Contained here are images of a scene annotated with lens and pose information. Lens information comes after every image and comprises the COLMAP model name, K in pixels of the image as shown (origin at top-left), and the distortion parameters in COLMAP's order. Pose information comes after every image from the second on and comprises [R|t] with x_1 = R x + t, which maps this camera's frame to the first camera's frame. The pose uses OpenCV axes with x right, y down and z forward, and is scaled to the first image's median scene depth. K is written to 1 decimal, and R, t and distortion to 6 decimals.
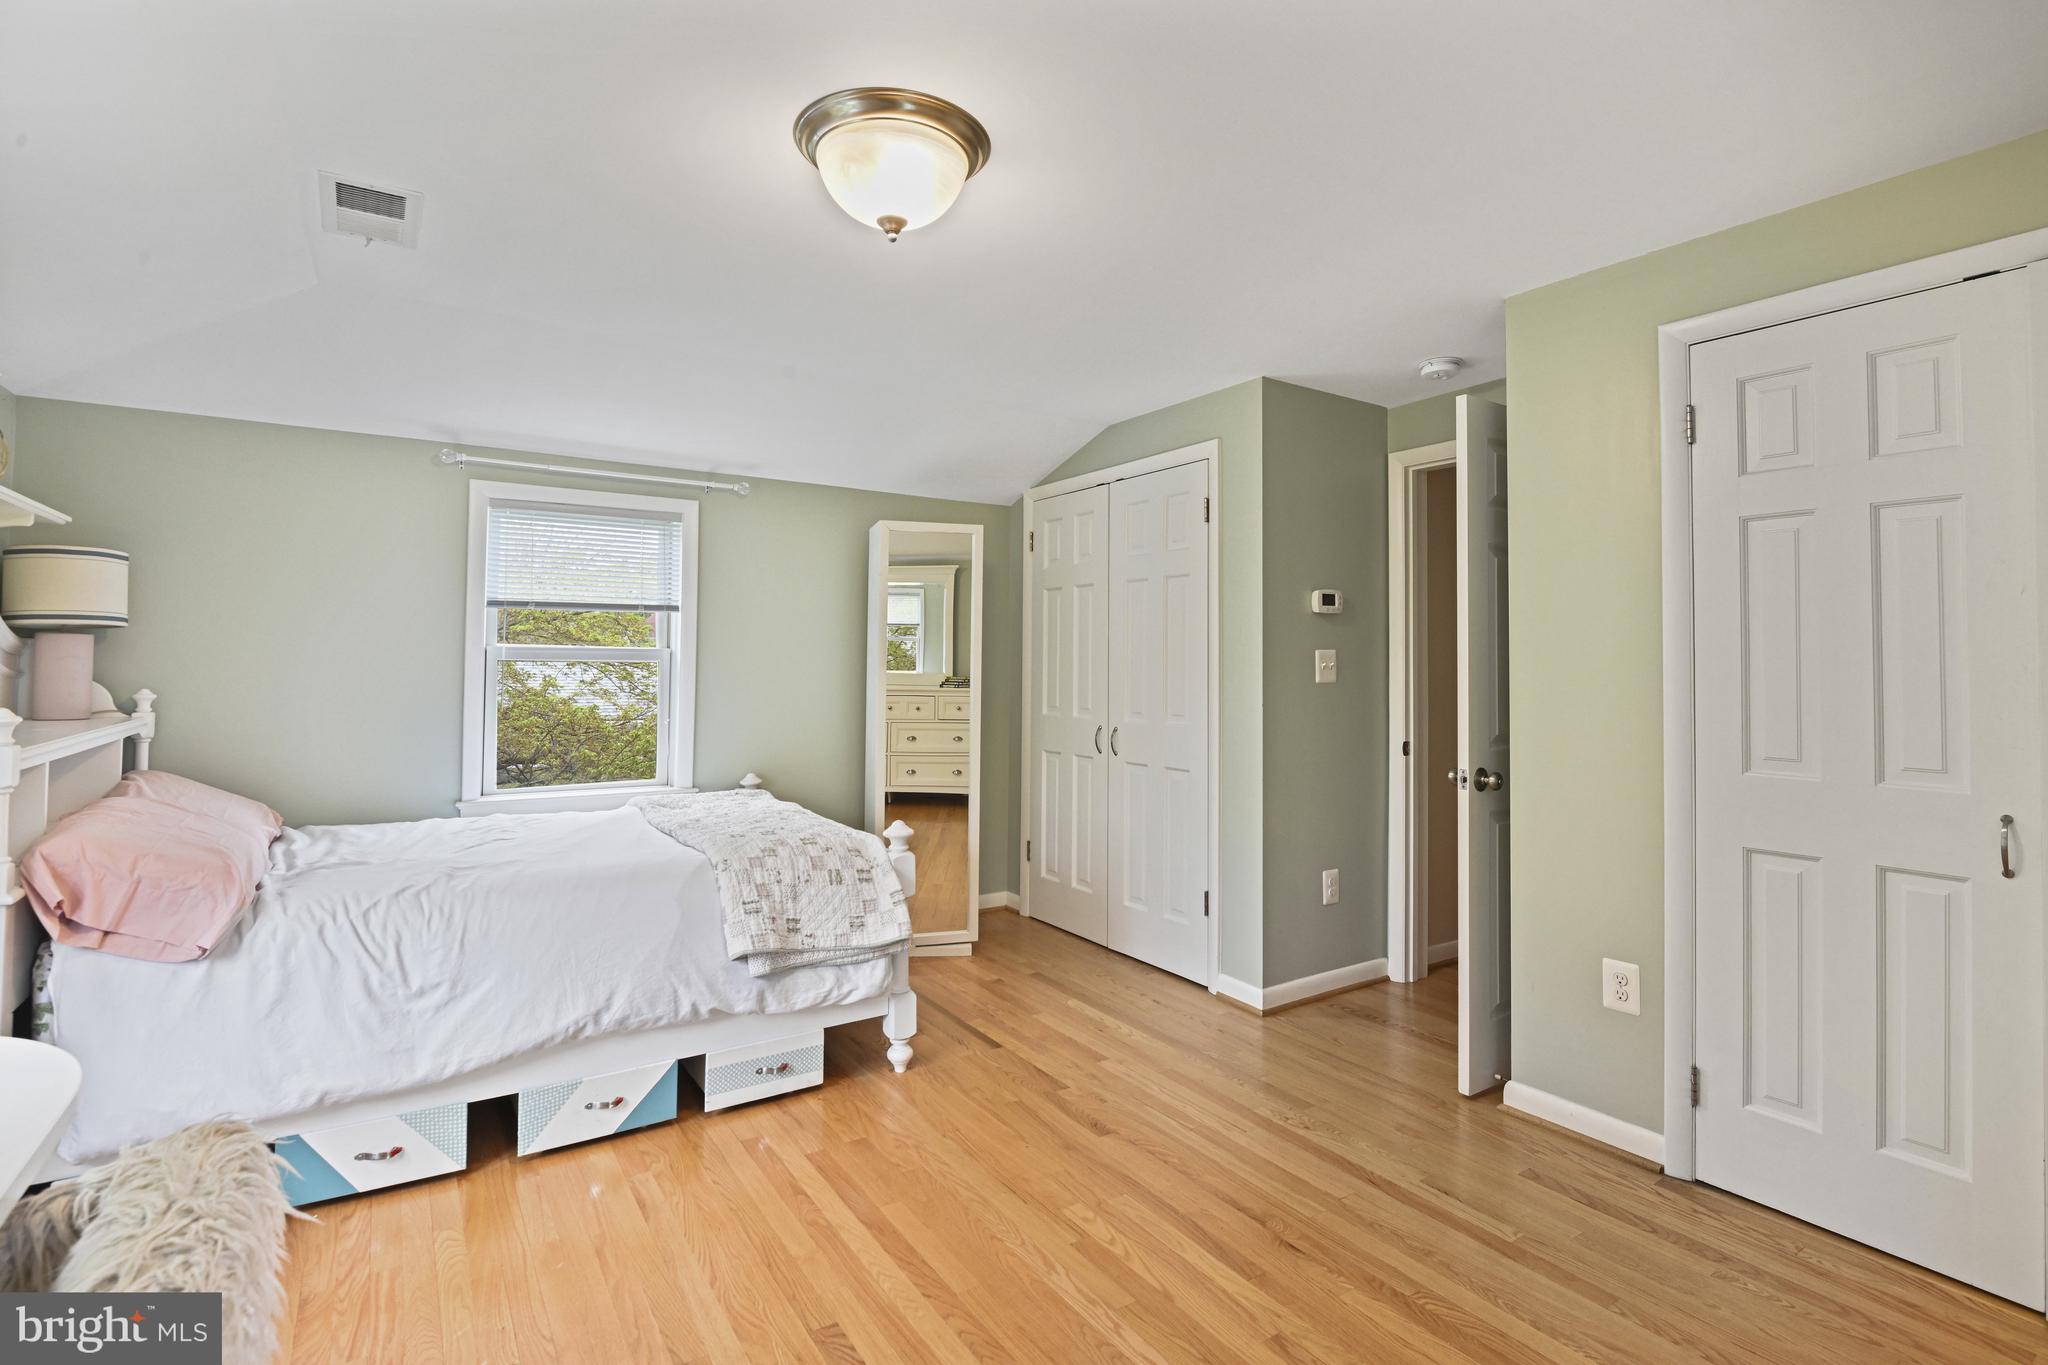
lens RADIAL K [[971.4, 0, 1022.8], [0, 971.4, 641.2], [0, 0, 1]] dist [-0.000394, -0.000862]
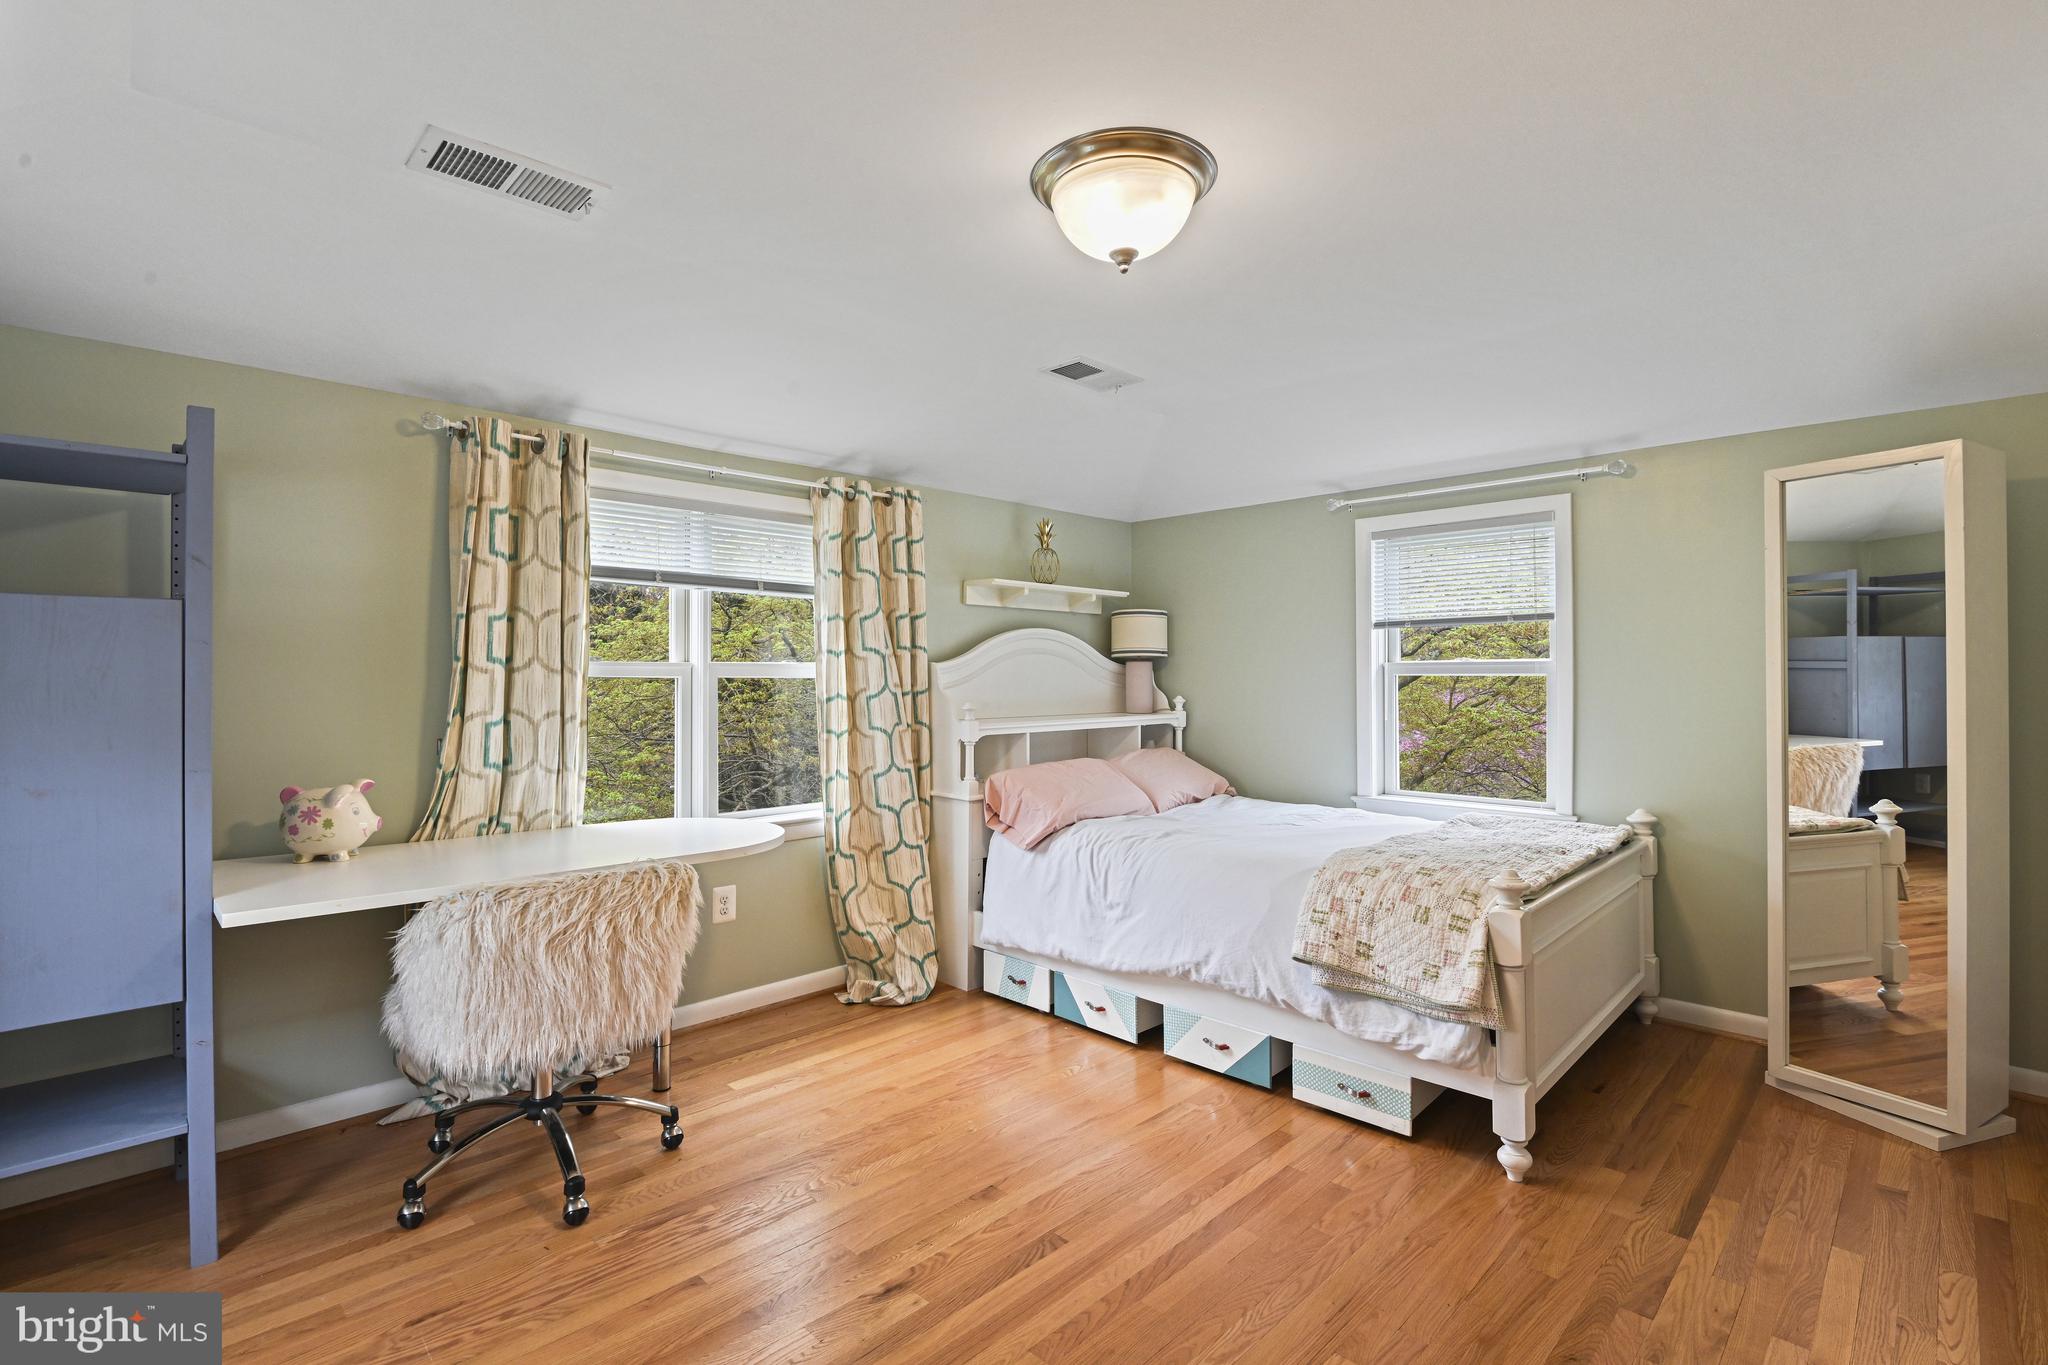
lens RADIAL K [[961.9, 0, 1026.5], [0, 961.9, 674.2], [0, 0, 1]] dist [-0.002837, -0.001274]
pose [[0.213511, -0.009027, -0.976899, 0.611823], [0.027025, 0.999629, -0.003331, 0.015411], [0.976567, -0.025689, 0.213676, 0.474877]]
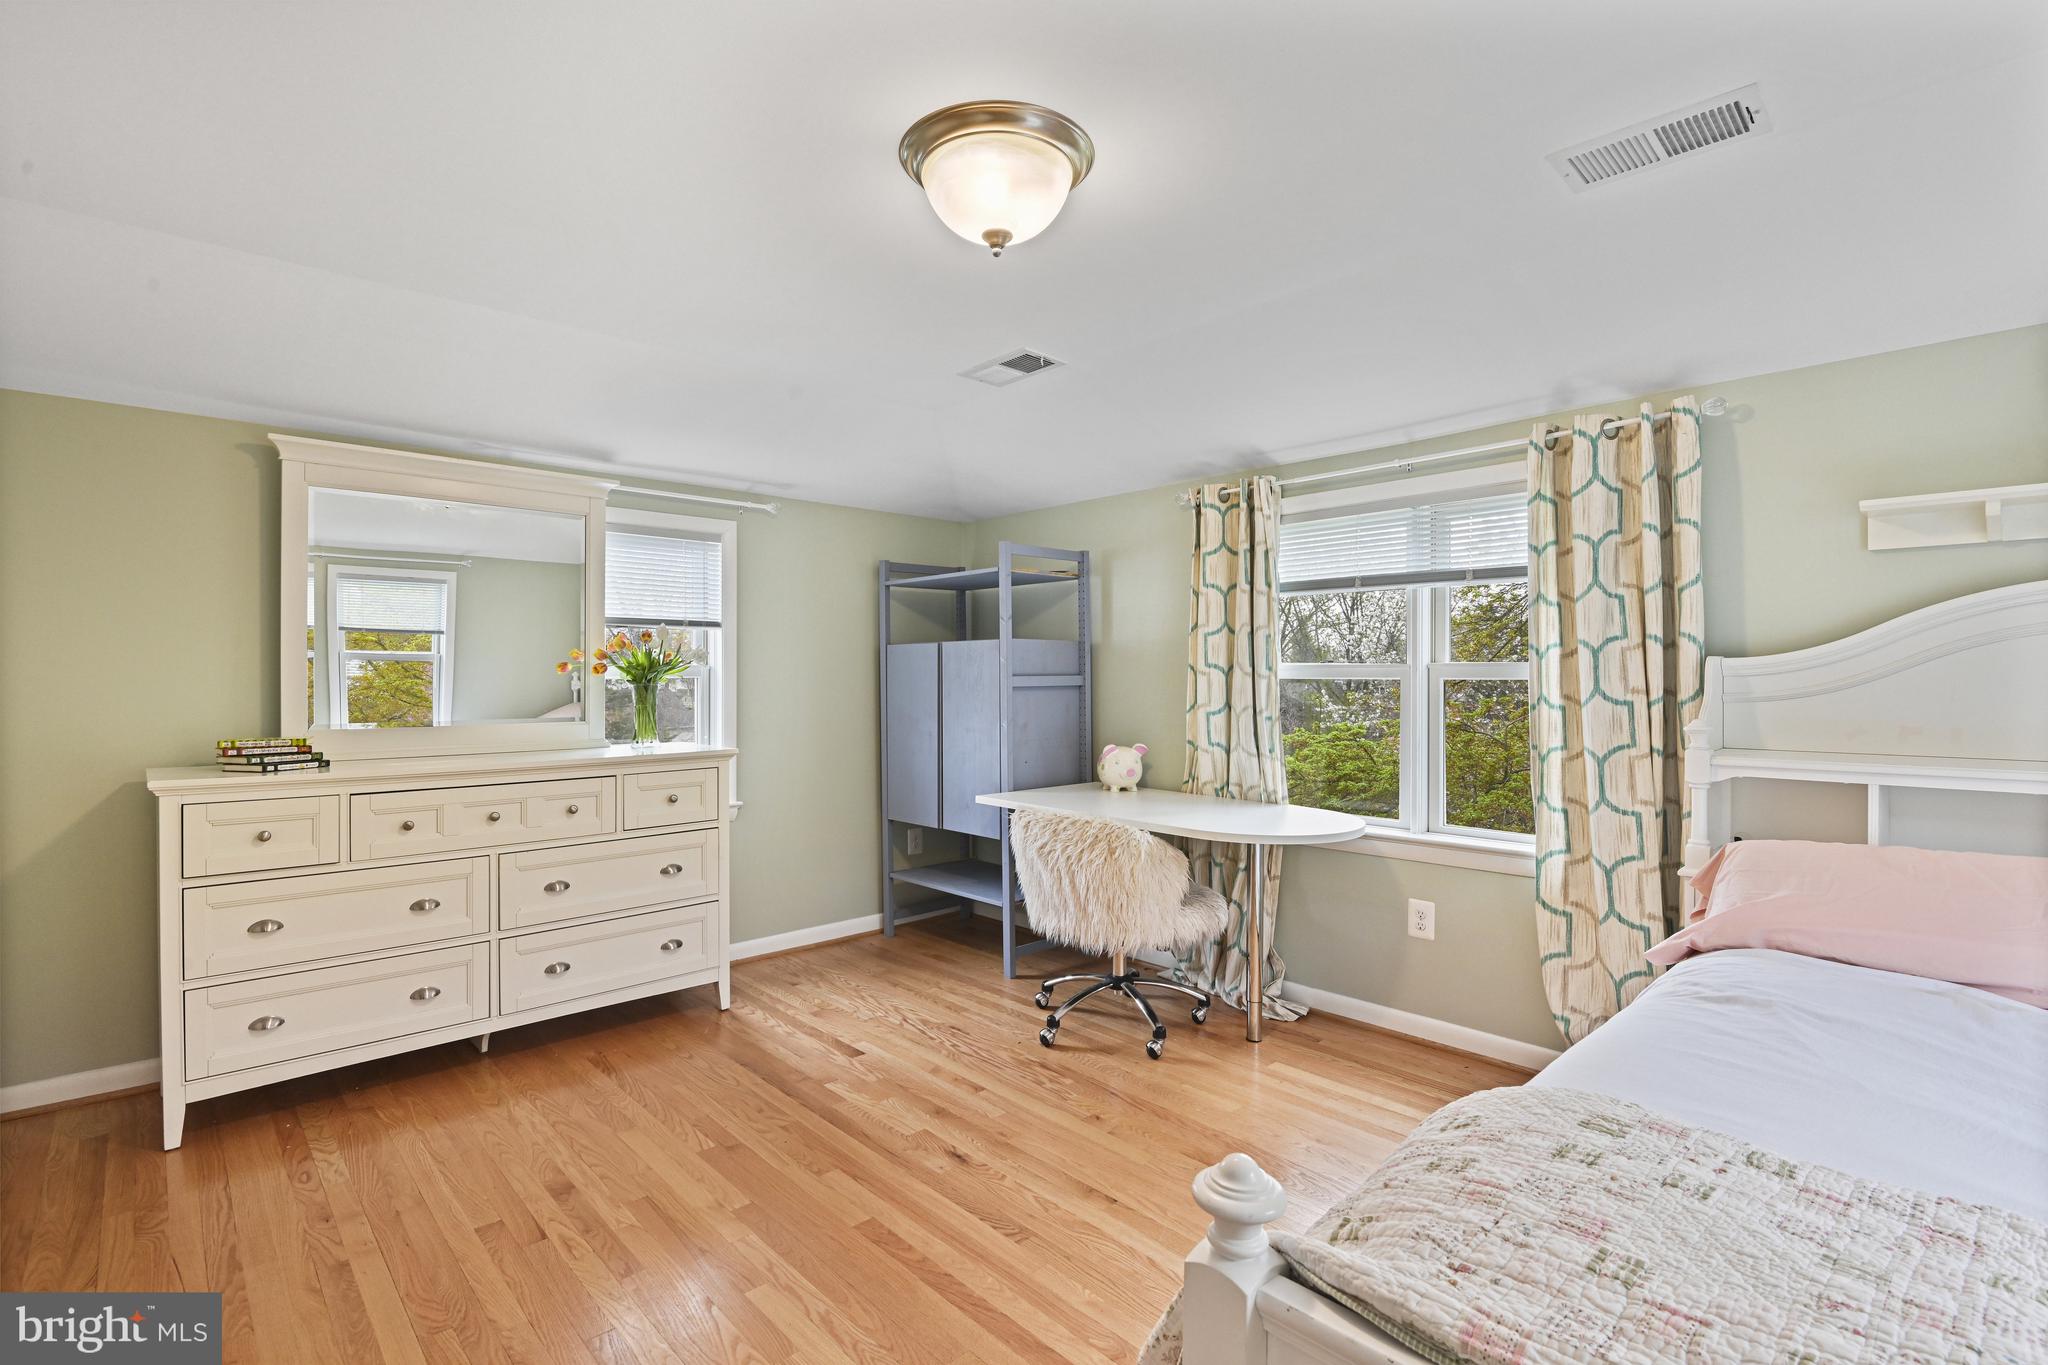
lens RADIAL K [[967.6, 0, 1024.0], [0, 967.6, 682.5], [0, 0, 1]] dist [-0.003021, -0.000534]
pose [[-0.985886, -0.006219, -0.167304, -0.002053], [-0.002509, 0.999746, -0.022377, 0.036253], [0.167401, -0.021642, -0.985651, 1.422950]]
